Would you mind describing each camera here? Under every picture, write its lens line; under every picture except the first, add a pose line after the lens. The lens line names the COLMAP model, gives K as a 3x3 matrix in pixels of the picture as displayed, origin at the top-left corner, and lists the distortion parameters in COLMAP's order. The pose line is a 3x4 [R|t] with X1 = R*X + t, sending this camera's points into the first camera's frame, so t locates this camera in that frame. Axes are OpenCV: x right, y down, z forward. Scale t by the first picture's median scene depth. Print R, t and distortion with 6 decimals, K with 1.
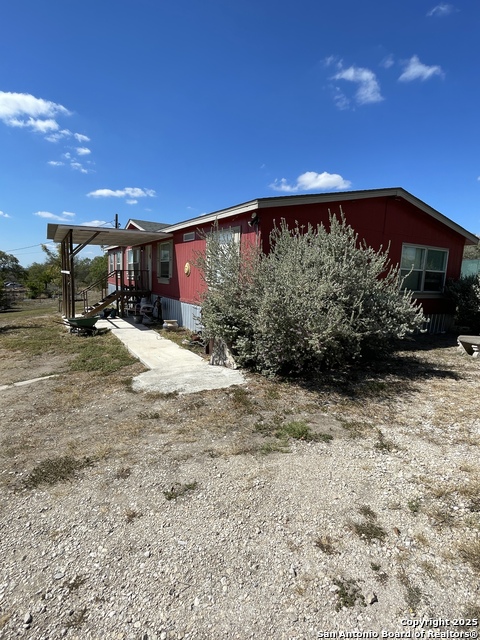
lens RADIAL K [[333.1, 0, 241.3], [0, 333.1, 326.4], [0, 0, 1]] dist [-0.018255, -0.002751]
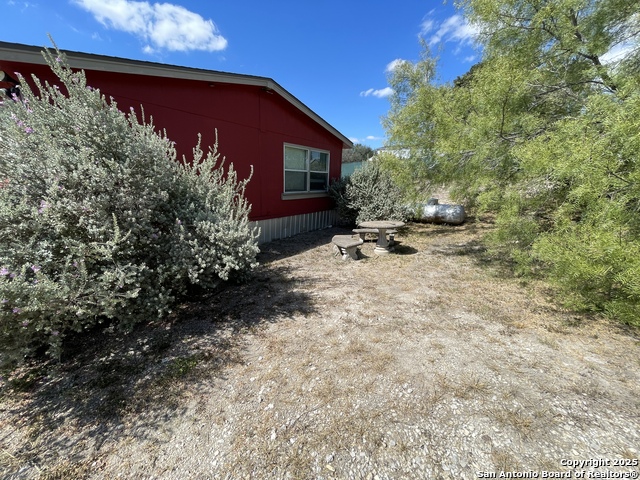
lens RADIAL K [[257.5, 0, 320.5], [0, 257.5, 240.1], [0, 0, 1]] dist [-0.000638, -0.000054]
pose [[0.901718, -0.101771, 0.420176, 0.178901], [0.056913, 0.991383, 0.117985, -0.037195], [-0.428563, -0.082476, 0.899740, 0.182107]]
